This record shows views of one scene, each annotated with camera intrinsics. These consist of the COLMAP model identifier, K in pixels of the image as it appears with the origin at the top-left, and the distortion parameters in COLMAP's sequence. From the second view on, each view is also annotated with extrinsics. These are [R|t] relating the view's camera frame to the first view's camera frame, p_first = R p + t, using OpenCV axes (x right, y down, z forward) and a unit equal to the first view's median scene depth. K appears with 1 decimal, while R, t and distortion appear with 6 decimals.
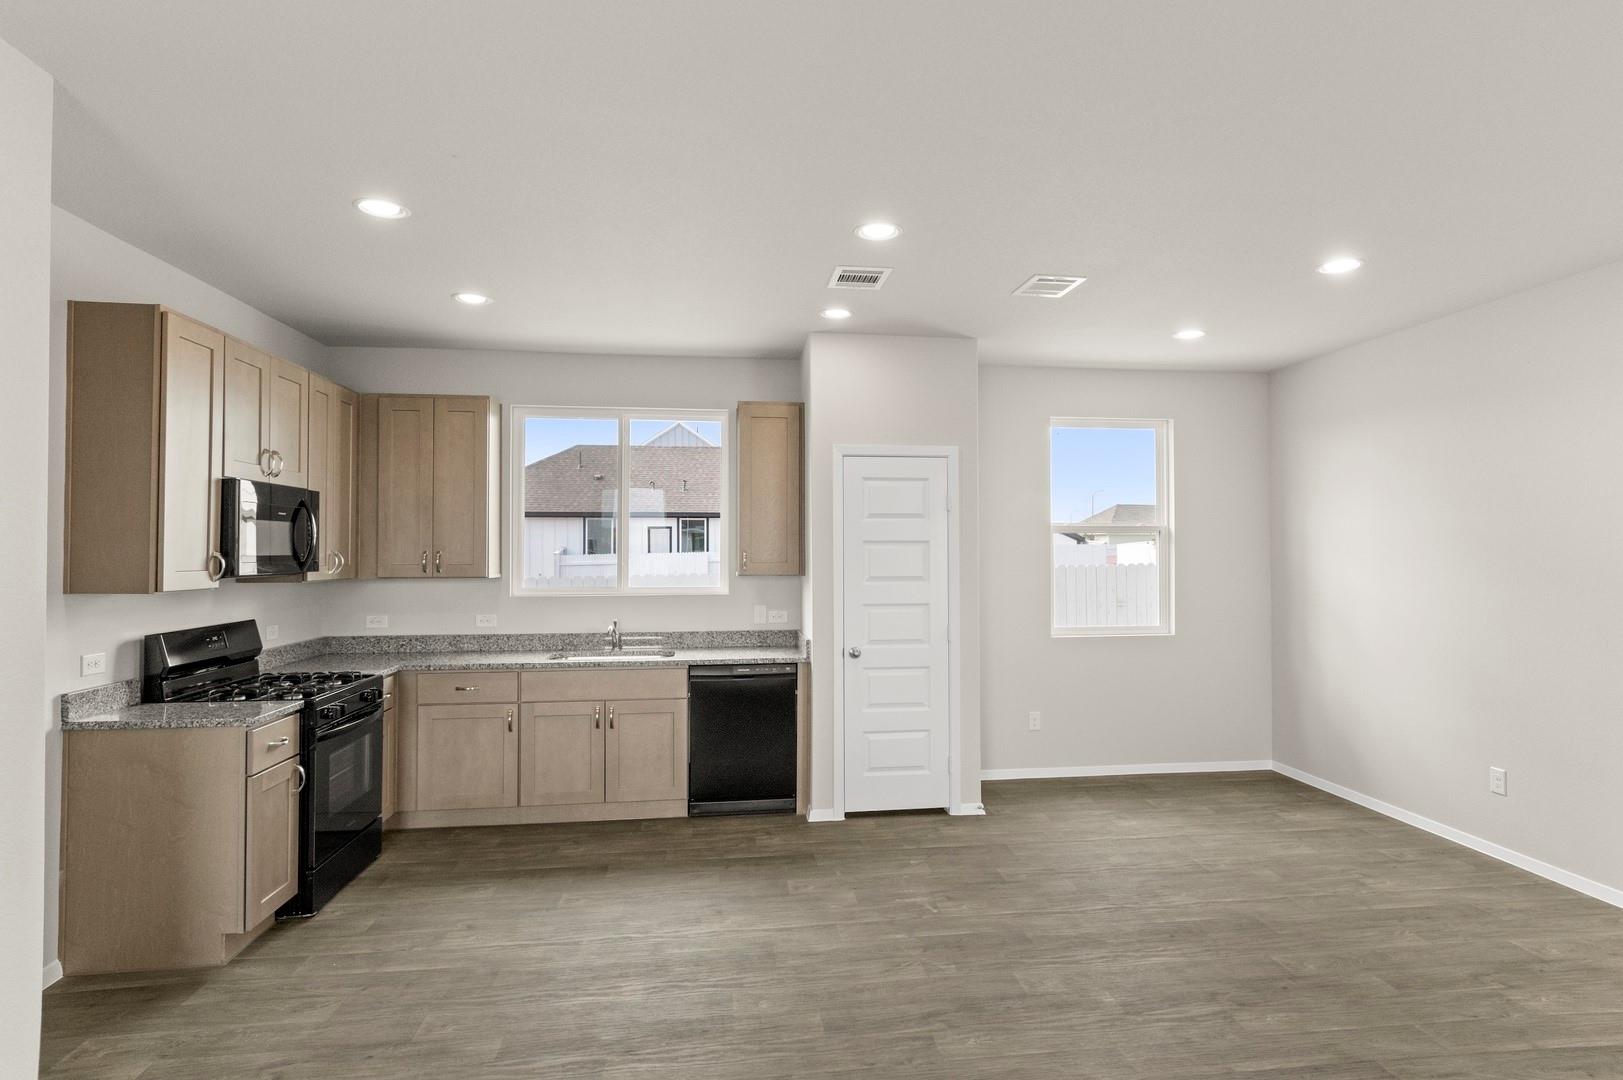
lens RADIAL K [[871.3, 0, 839.3], [0, 871.3, 538.1], [0, 0, 1]] dist [0.005951, 0.000304]
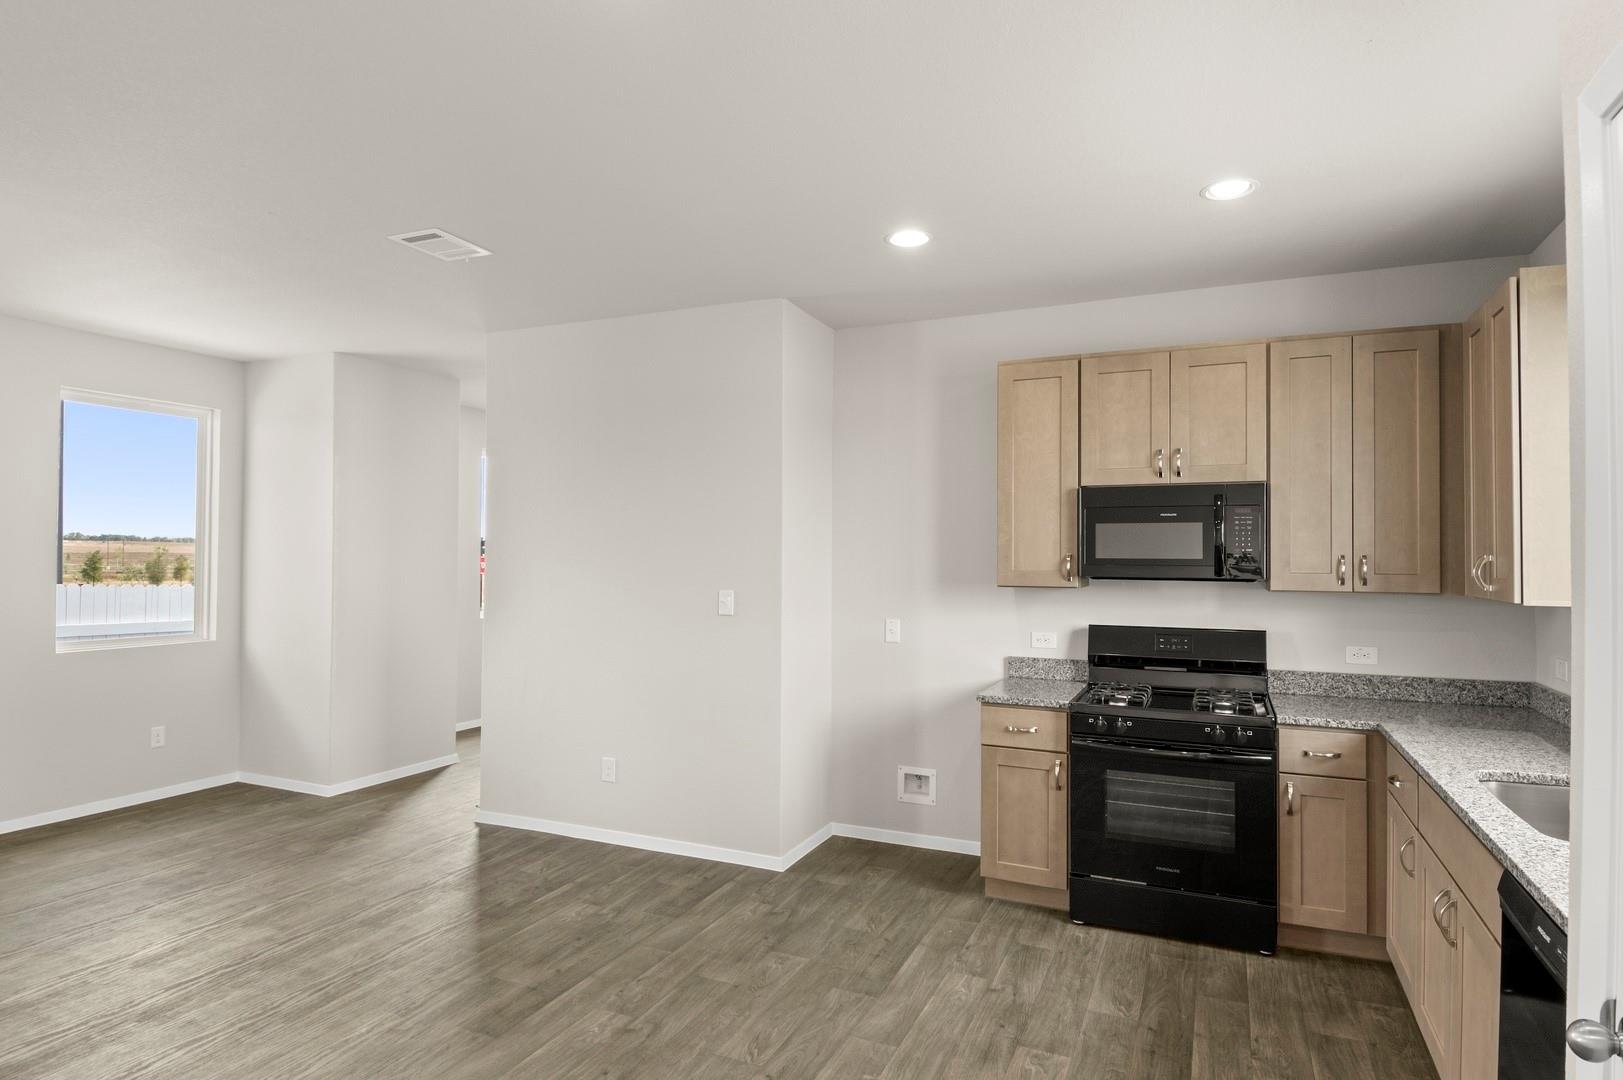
lens RADIAL K [[858.5, 0, 837.0], [0, 858.5, 546.9], [0, 0, 1]] dist [0.010215, -0.025947]
pose [[-0.526613, -0.014623, -0.849979, 0.278226], [0.009115, 0.999697, -0.022845, 0.020077], [0.850056, -0.019778, -0.526321, 0.965390]]
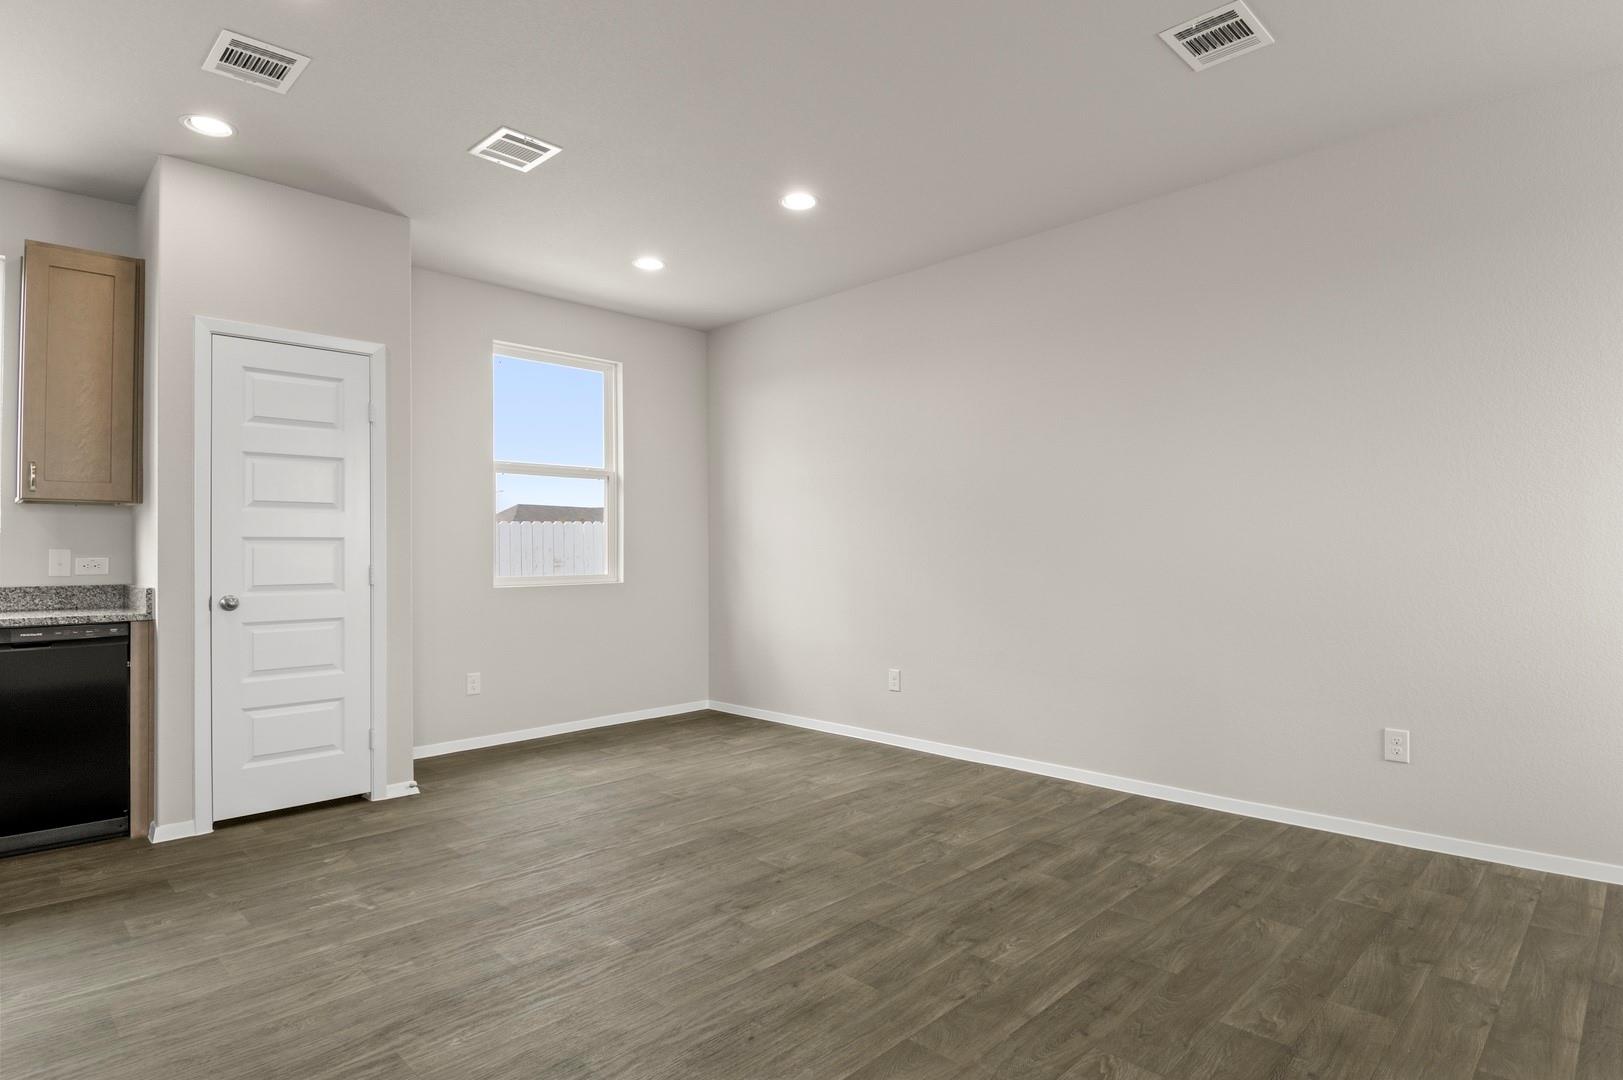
lens RADIAL K [[858.5, 0, 832.9], [0, 858.5, 536.6], [0, 0, 1]] dist [0.010215, -0.025947]
pose [[0.788261, 0.005280, 0.615318, -0.027059], [-0.002392, 0.999982, -0.005516, 0.080695], [-0.615336, 0.002876, 0.788260, 0.120567]]
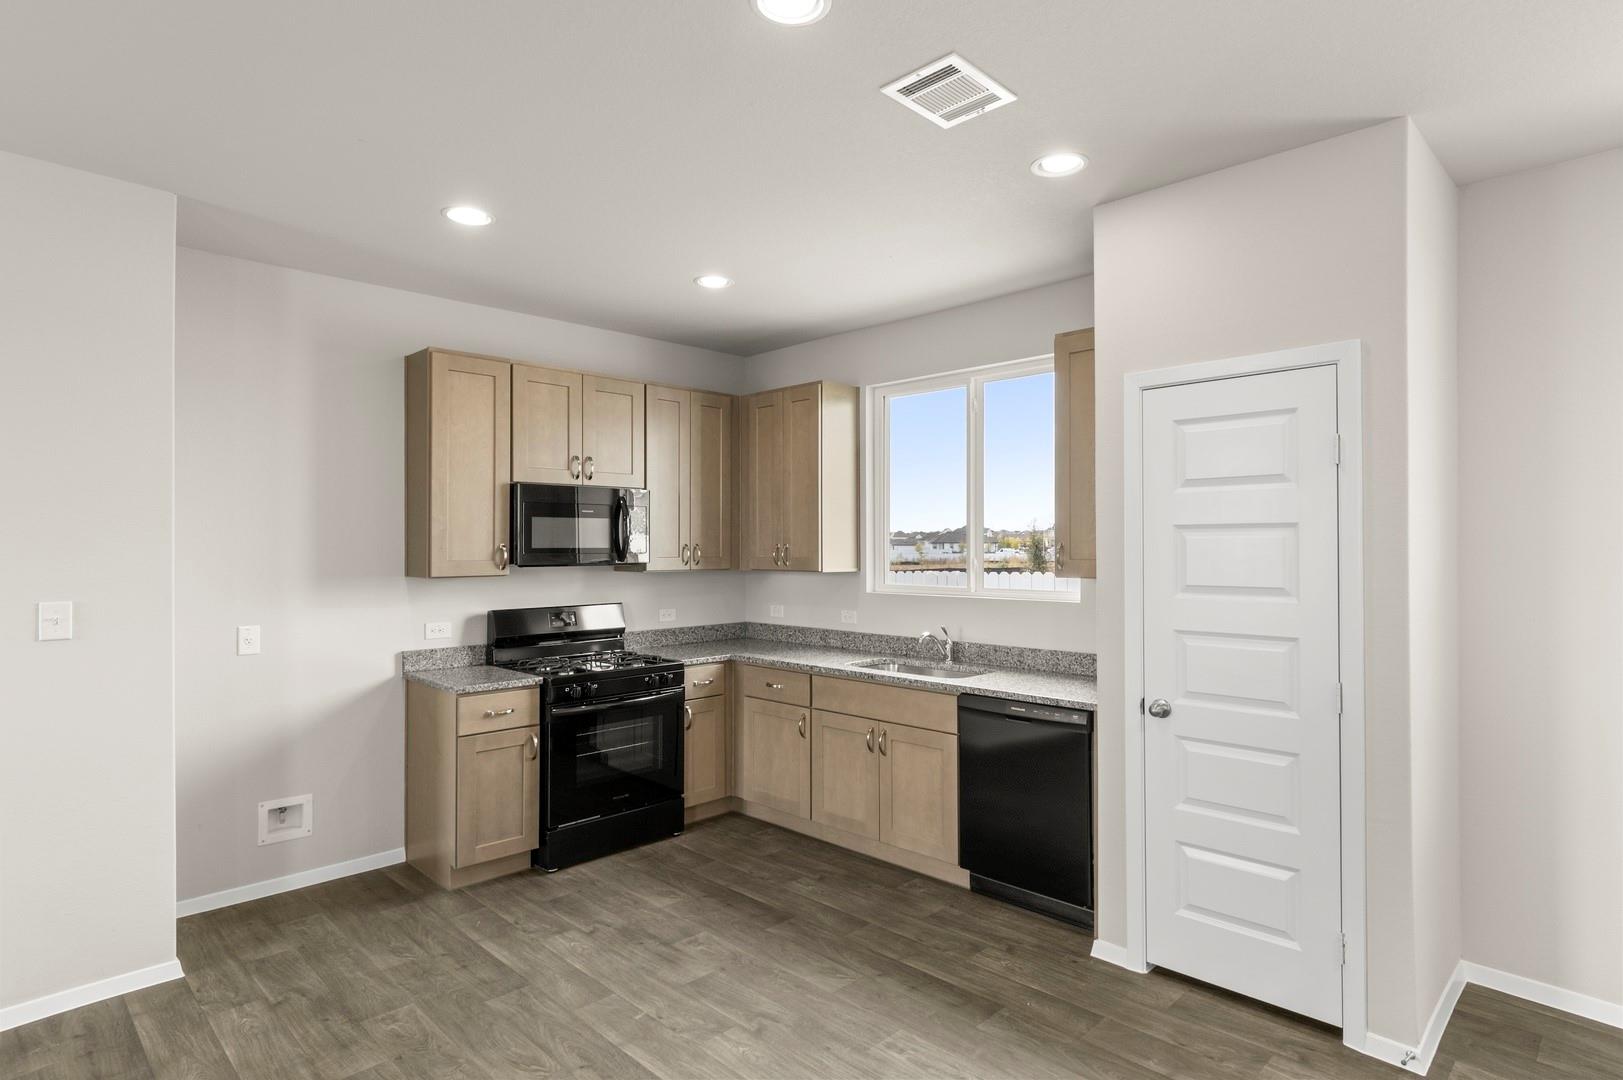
lens RADIAL K [[871.3, 0, 833.6], [0, 871.3, 539.8], [0, 0, 1]] dist [0.005951, 0.000304]
pose [[0.609779, -0.005650, -0.792552, 0.373733], [0.015069, 0.999876, 0.004465, 0.007227], [0.792428, -0.014666, 0.609788, 0.457399]]
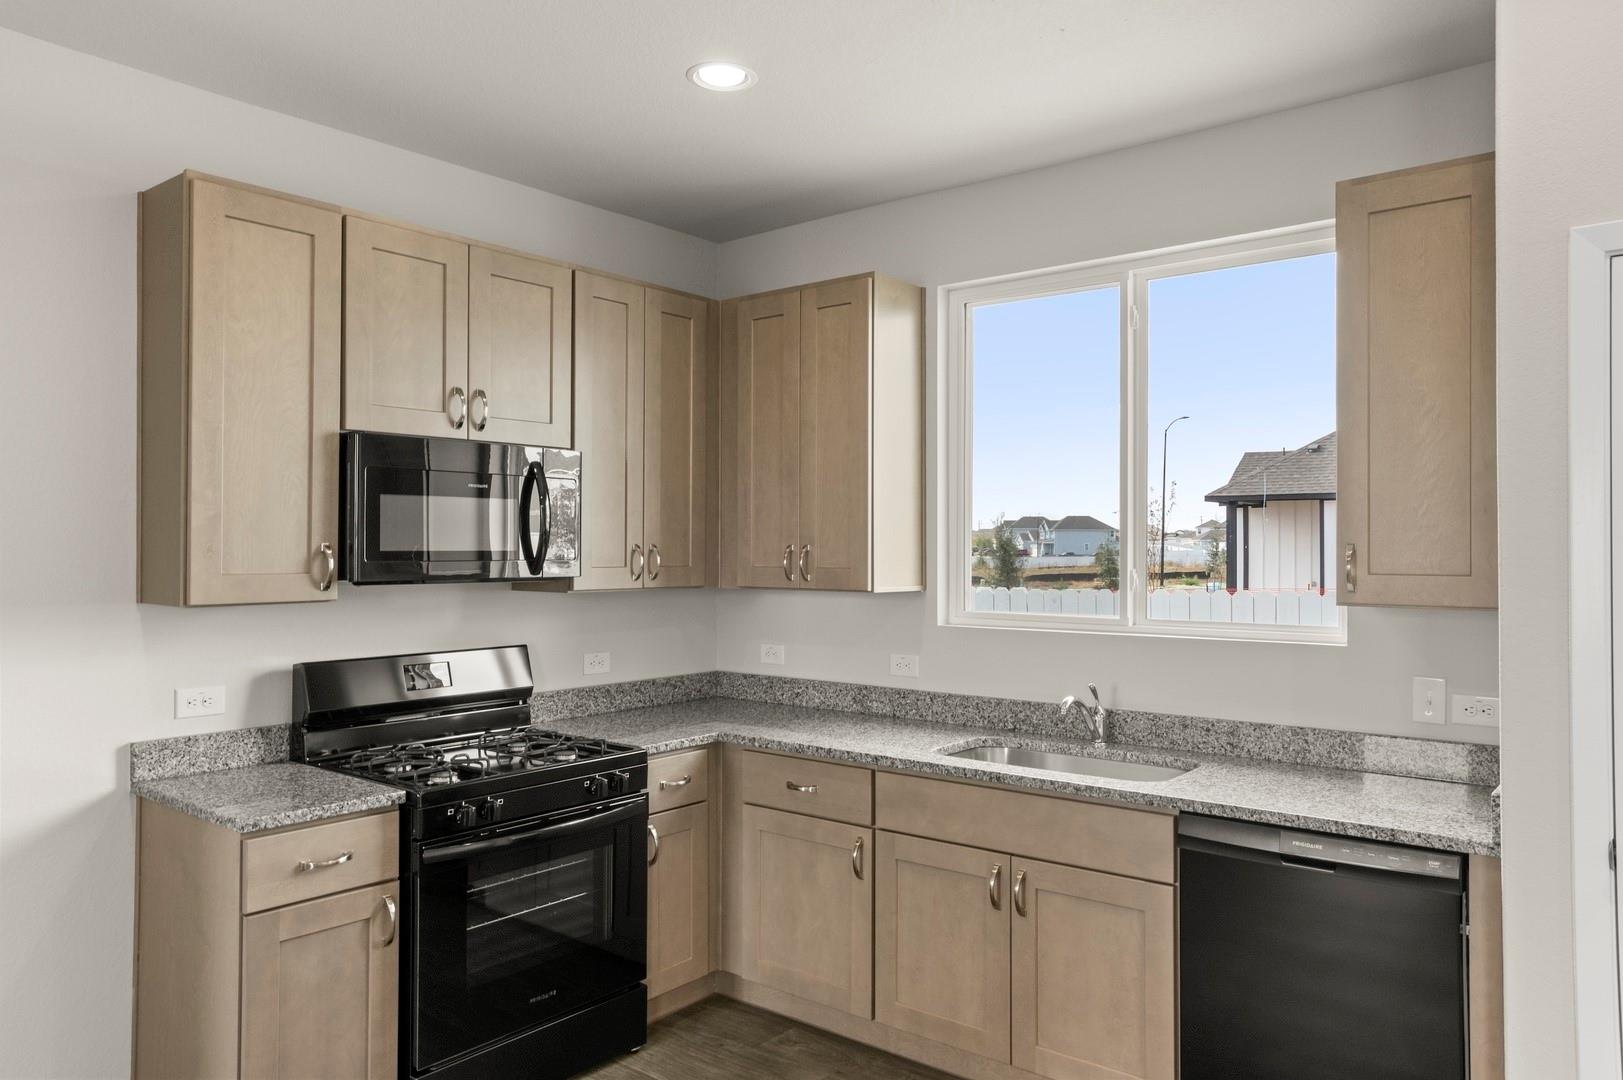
lens RADIAL K [[1117.6, 0, 834.6], [0, 1117.6, 540.0], [0, 0, 1]] dist [-0.004164, 0.004024]
pose [[0.686889, -0.003340, -0.726755, 0.113983], [0.010377, 0.999933, 0.005212, 0.008200], [0.726689, -0.011122, 0.686877, 0.510143]]
